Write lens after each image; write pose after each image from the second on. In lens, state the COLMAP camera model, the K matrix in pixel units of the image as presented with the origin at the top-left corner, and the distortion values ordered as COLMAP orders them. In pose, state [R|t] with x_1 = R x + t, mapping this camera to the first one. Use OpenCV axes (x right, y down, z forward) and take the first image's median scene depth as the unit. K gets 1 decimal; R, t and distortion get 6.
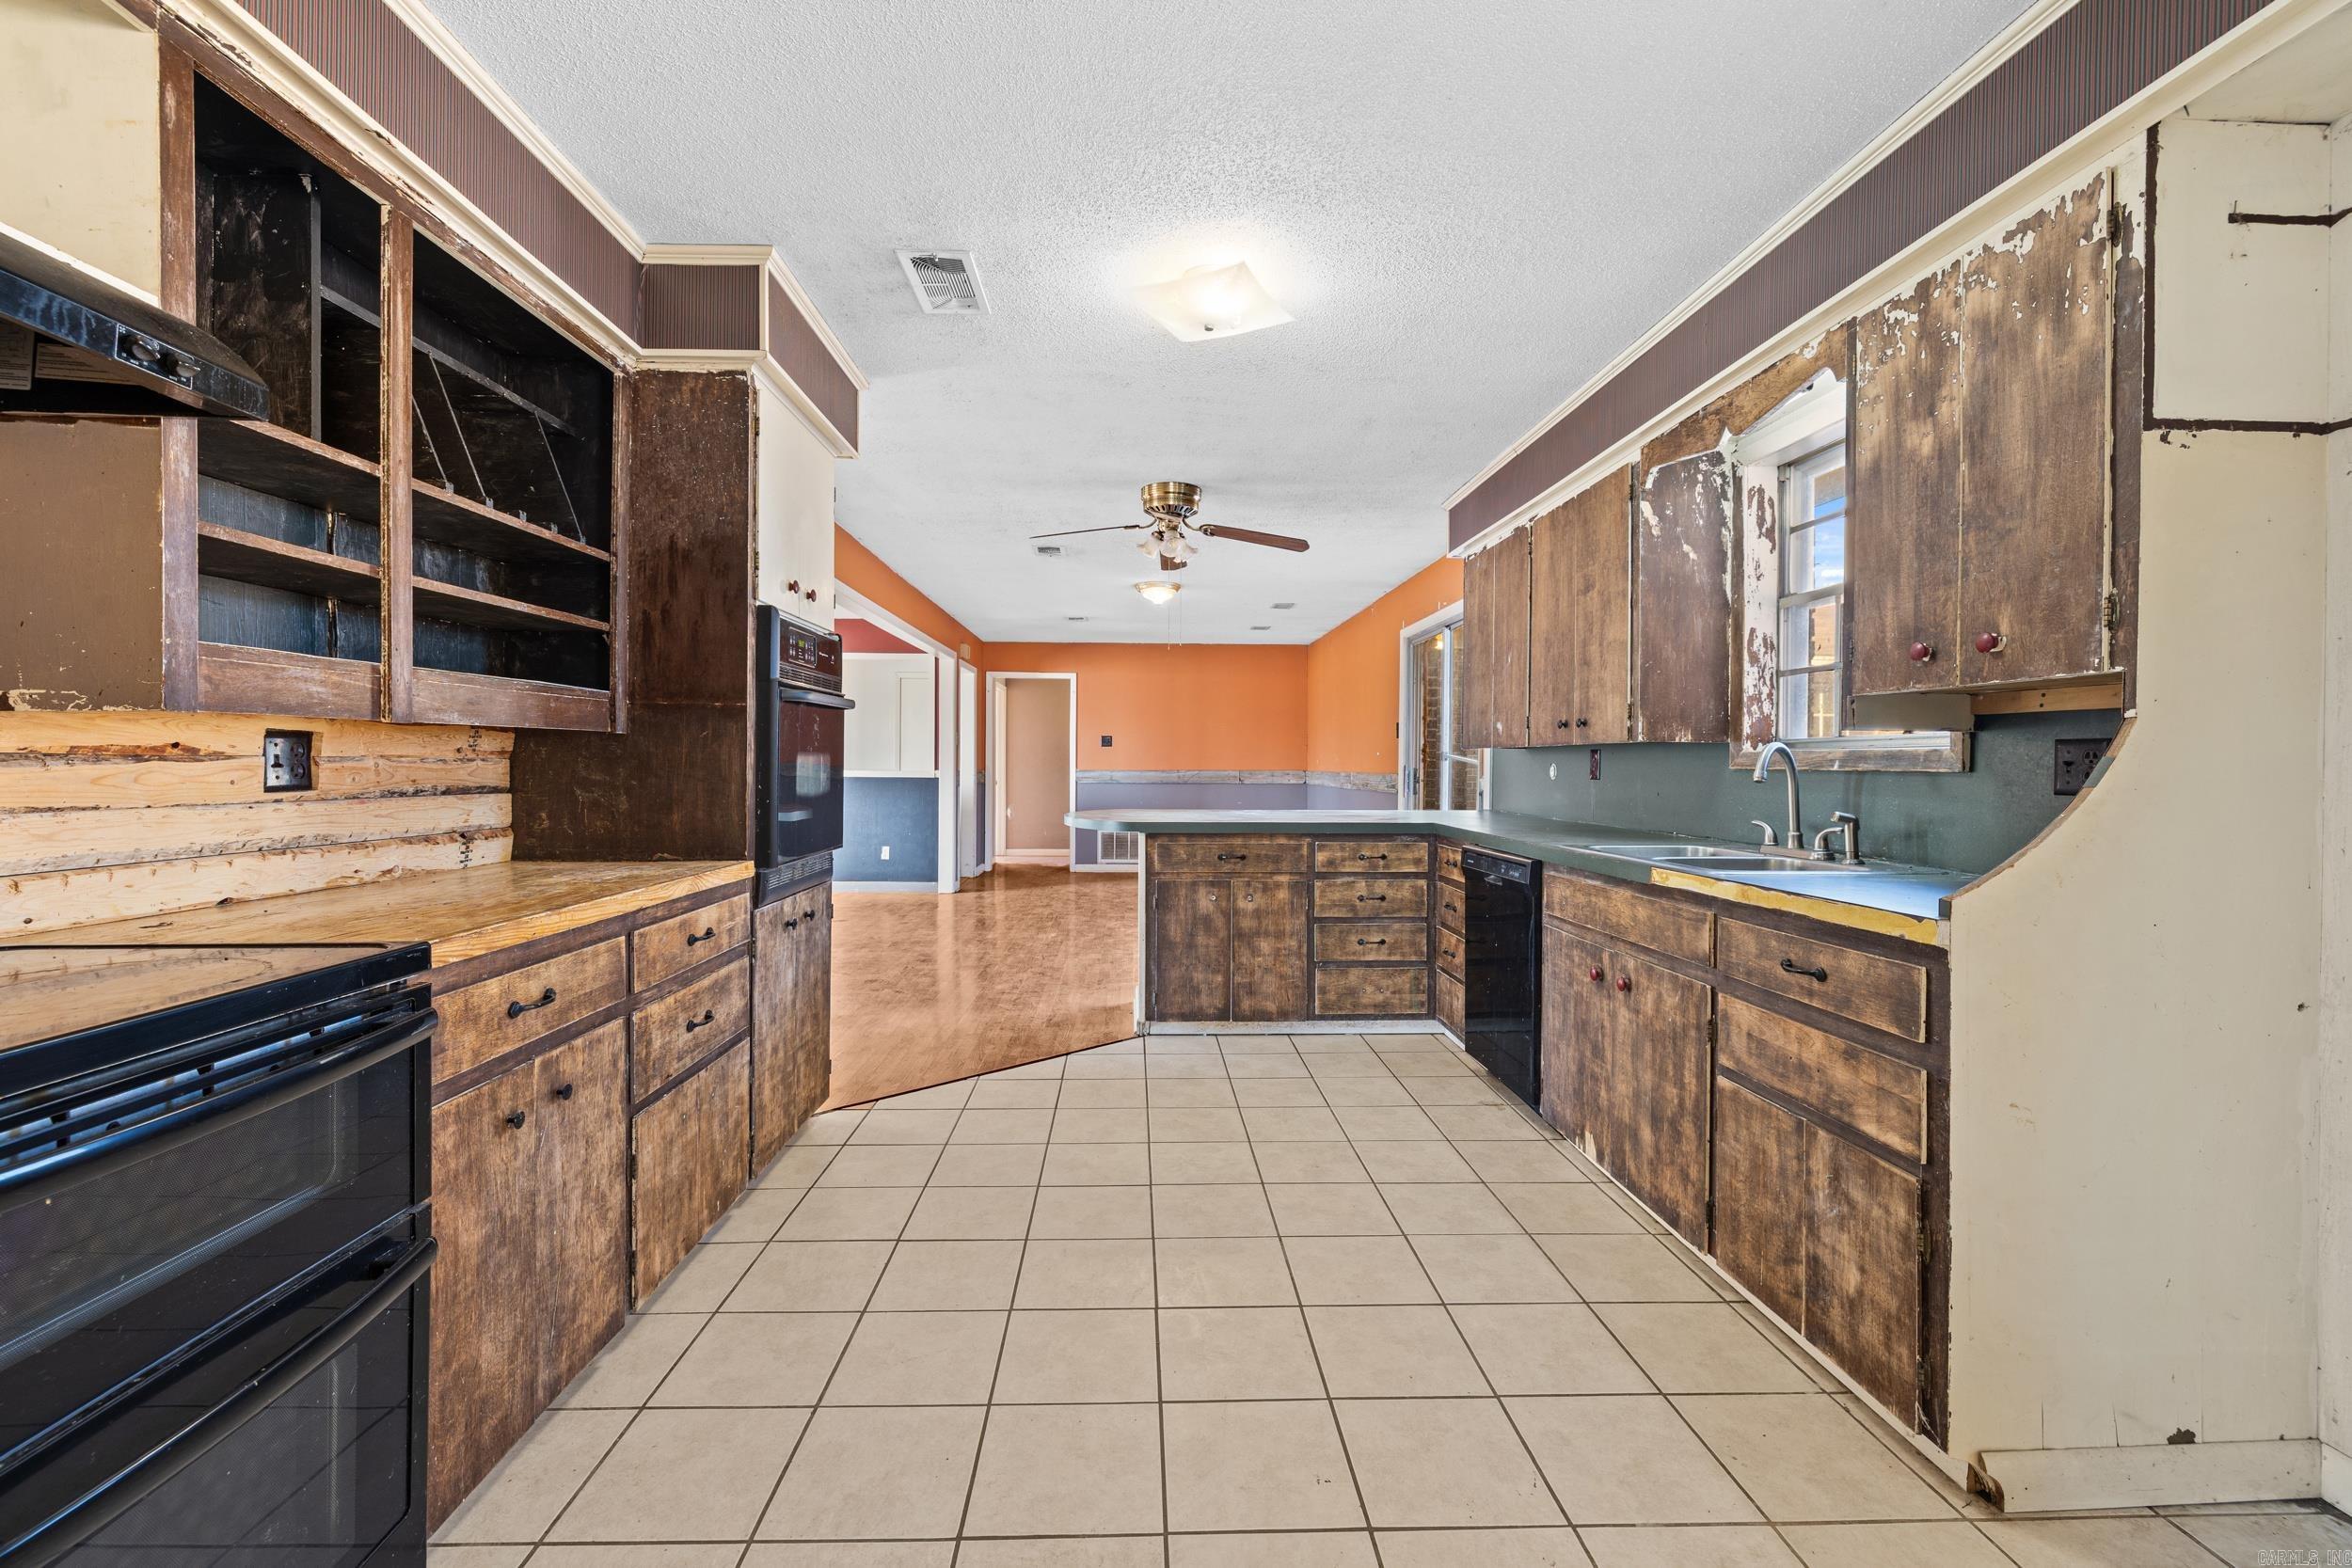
lens RADIAL K [[989.3, 0, 1161.4], [0, 989.3, 763.3], [0, 0, 1]] dist [-0.000739, -0.000295]
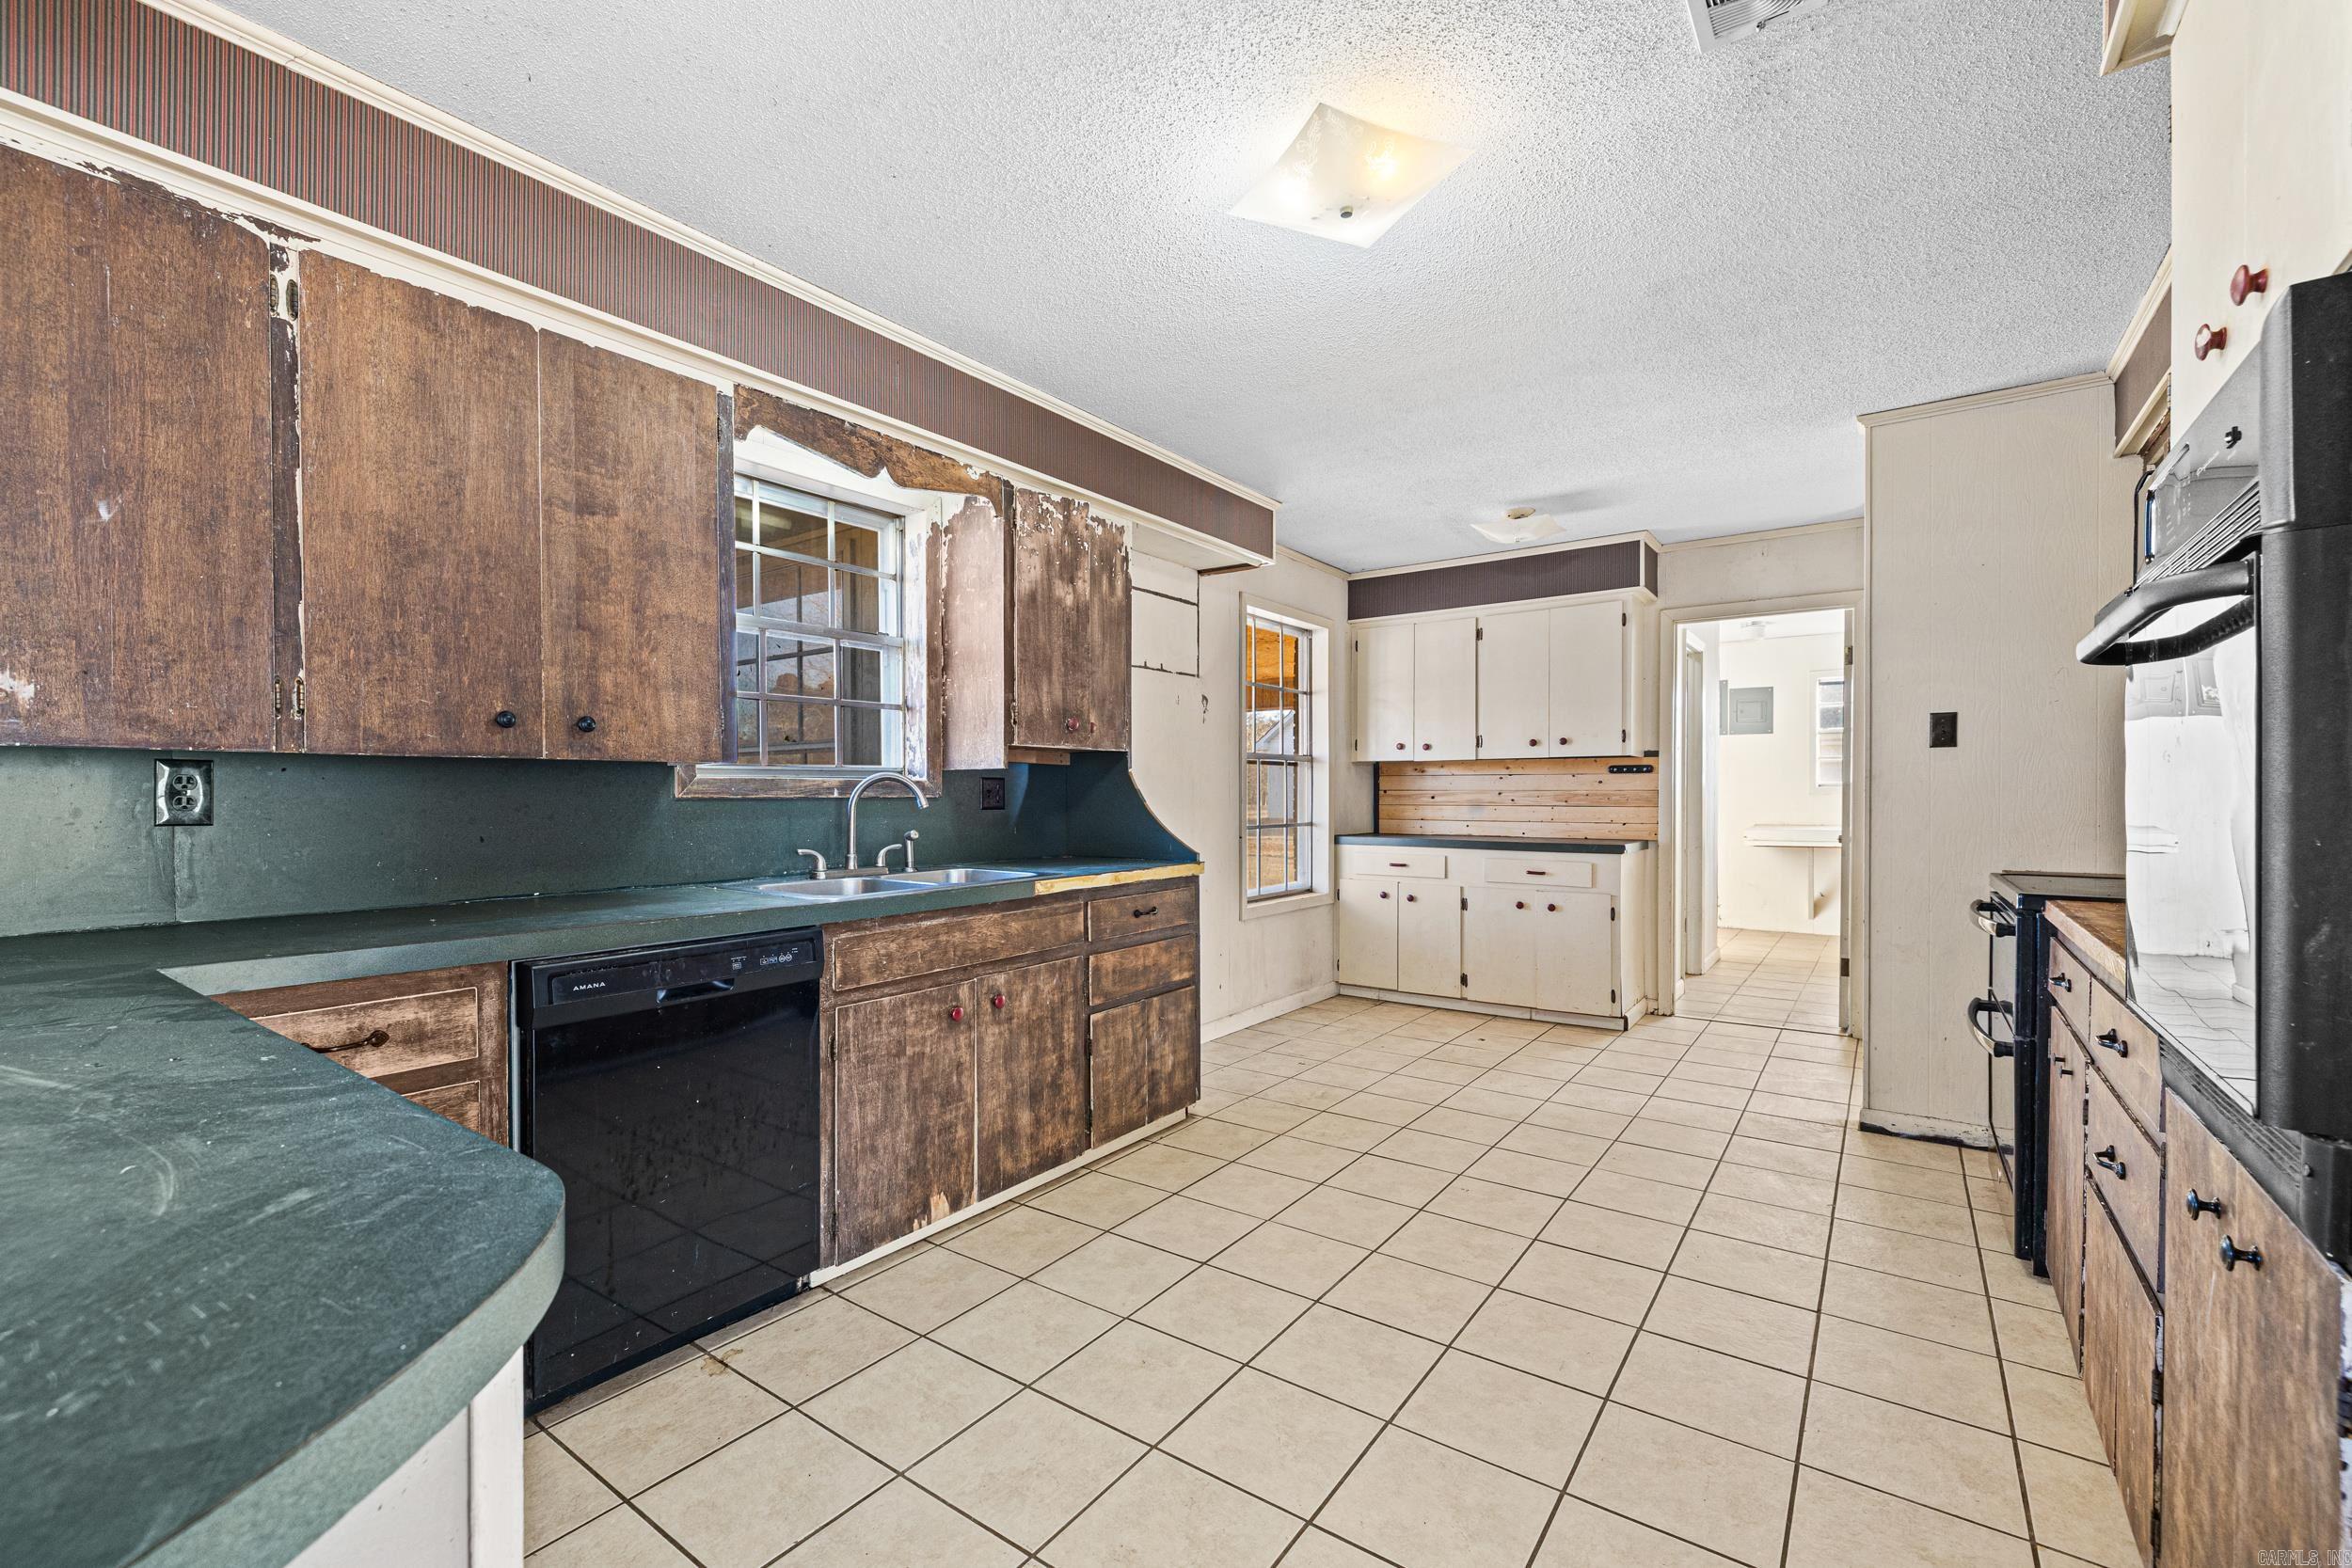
lens RADIAL K [[995.1, 0, 1174.5], [0, 995.1, 799.0], [0, 0, 1]] dist [-0.001130, -0.000147]
pose [[-0.792645, -0.008492, 0.609625, -0.331153], [-0.003652, 0.999951, 0.009181, -0.002591], [-0.609673, 0.005051, -0.792637, 1.760966]]
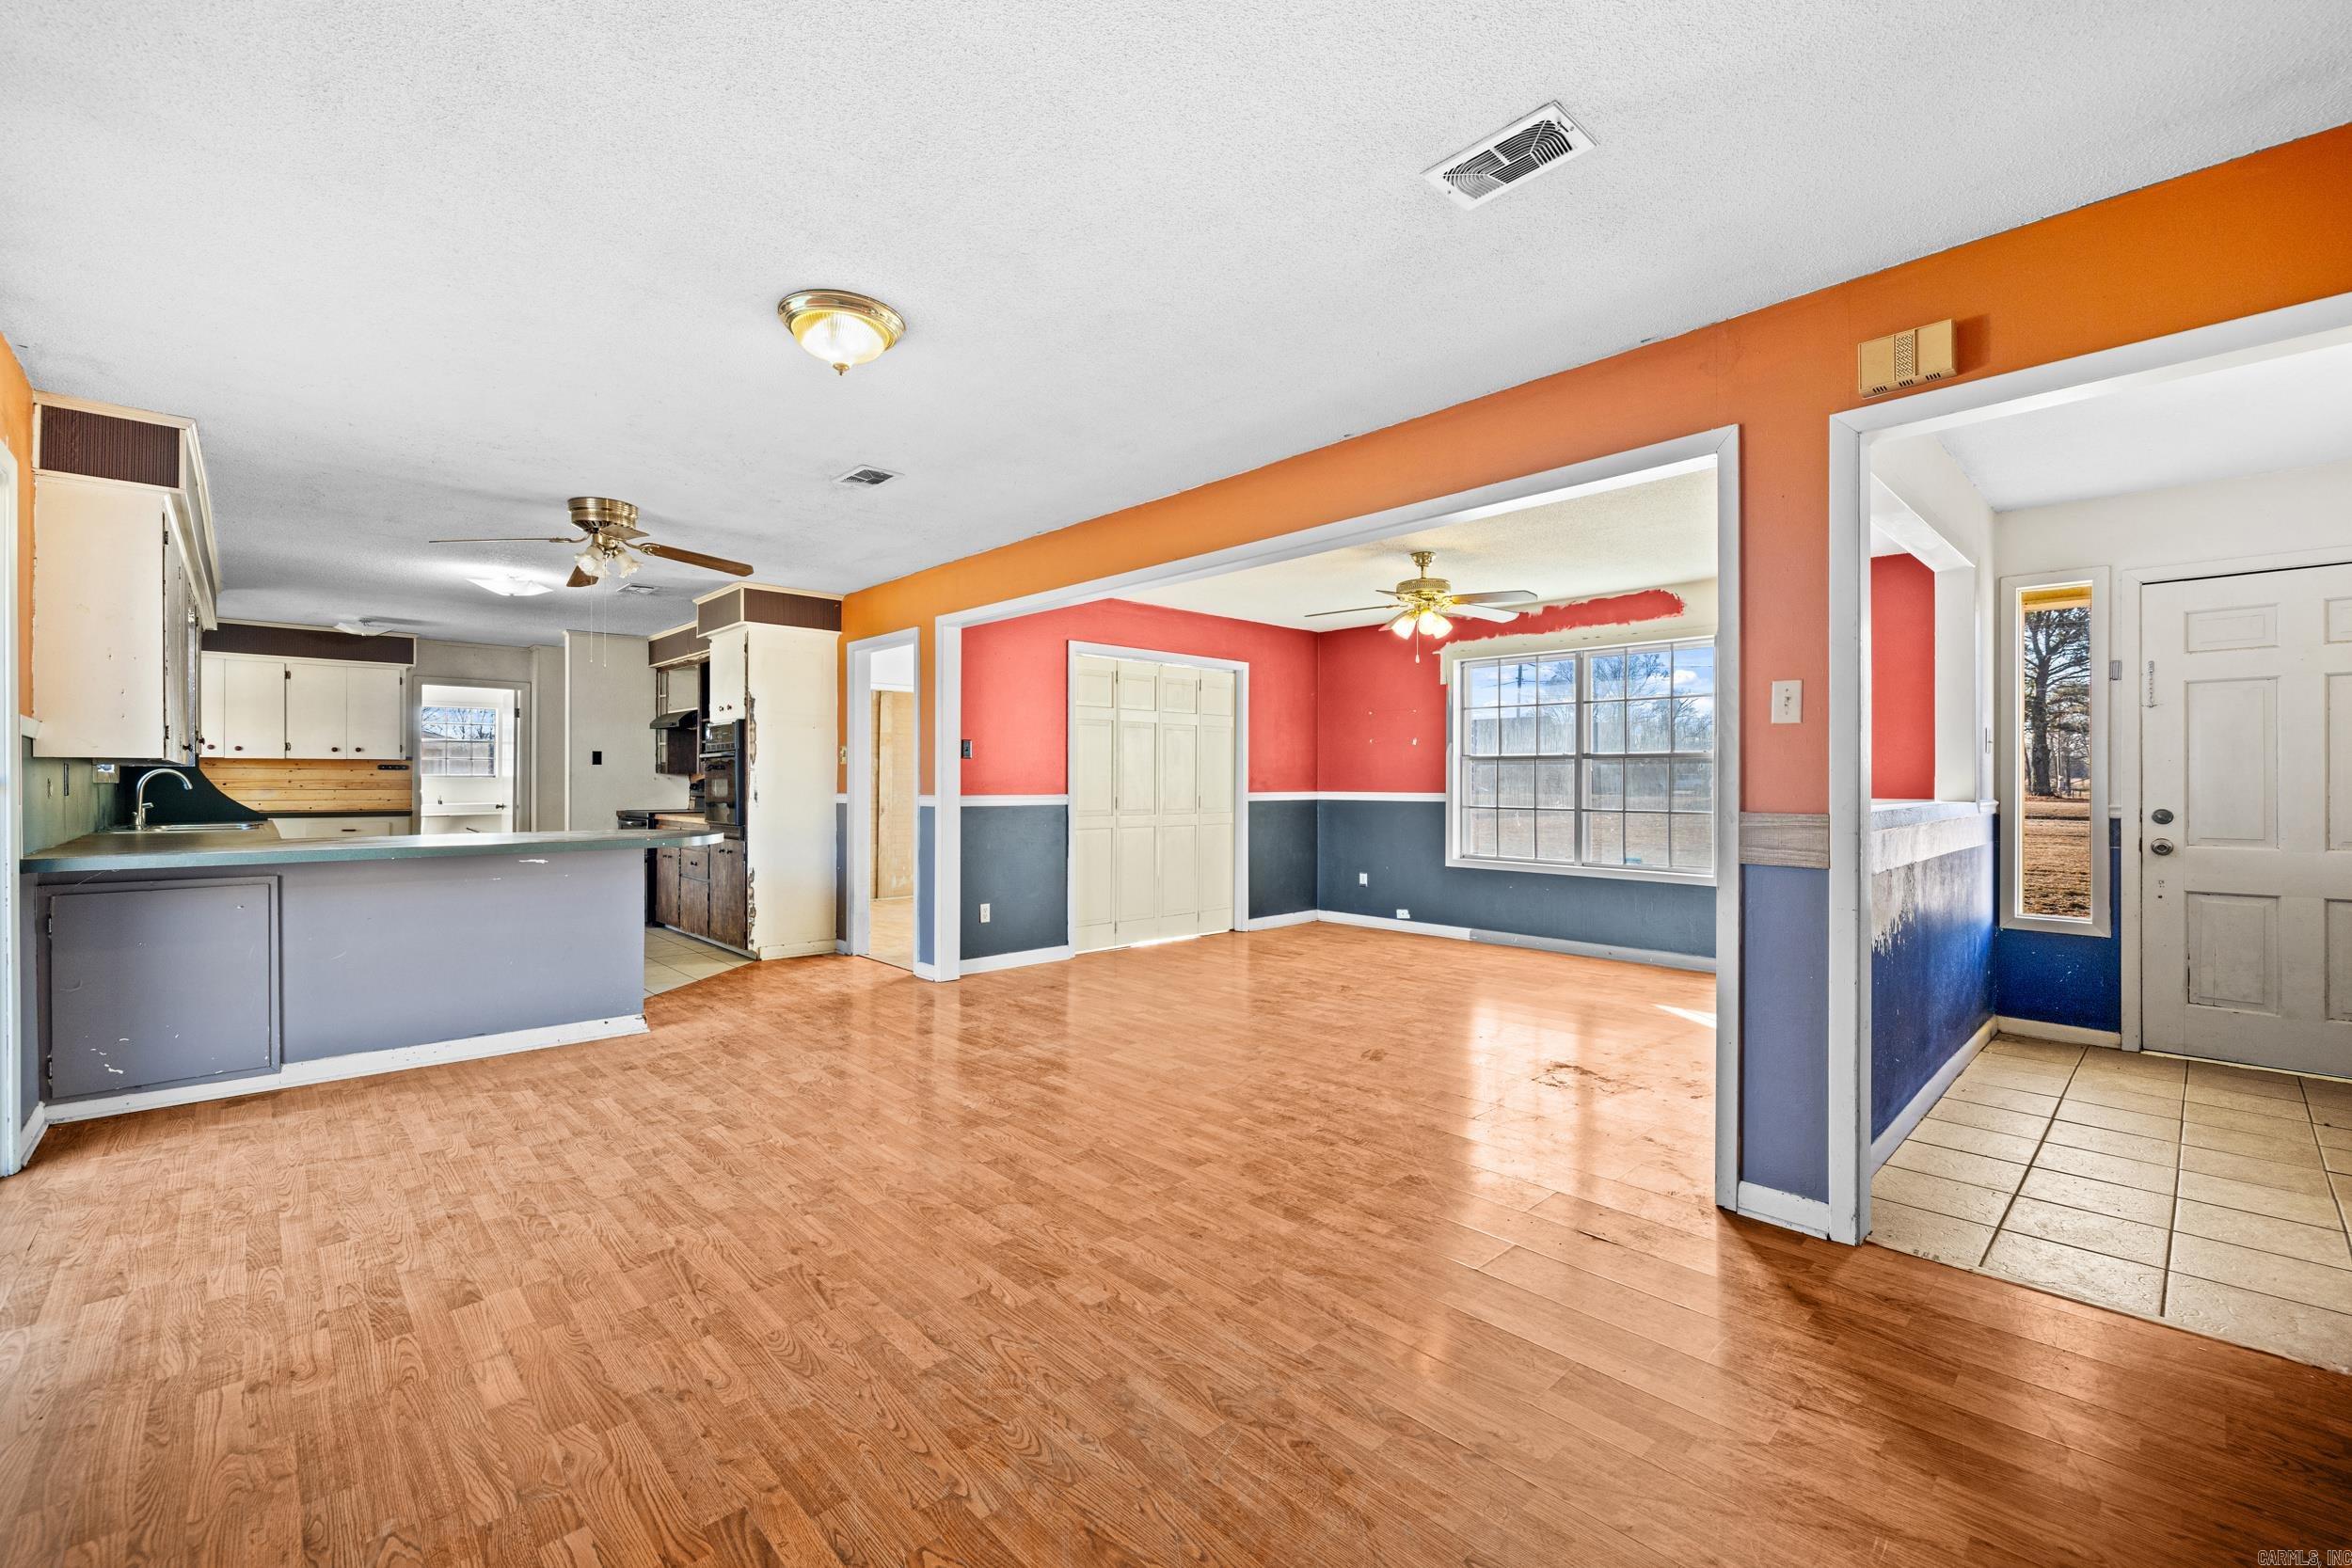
lens RADIAL K [[980.7, 0, 1161.8], [0, 980.7, 776.1], [0, 0, 1]] dist [-0.001515, -0.000062]
pose [[-0.752371, -0.010230, -0.658660, 0.392688], [-0.004387, 0.999935, -0.010519, 0.005991], [0.658725, -0.005025, -0.752367, 3.865180]]
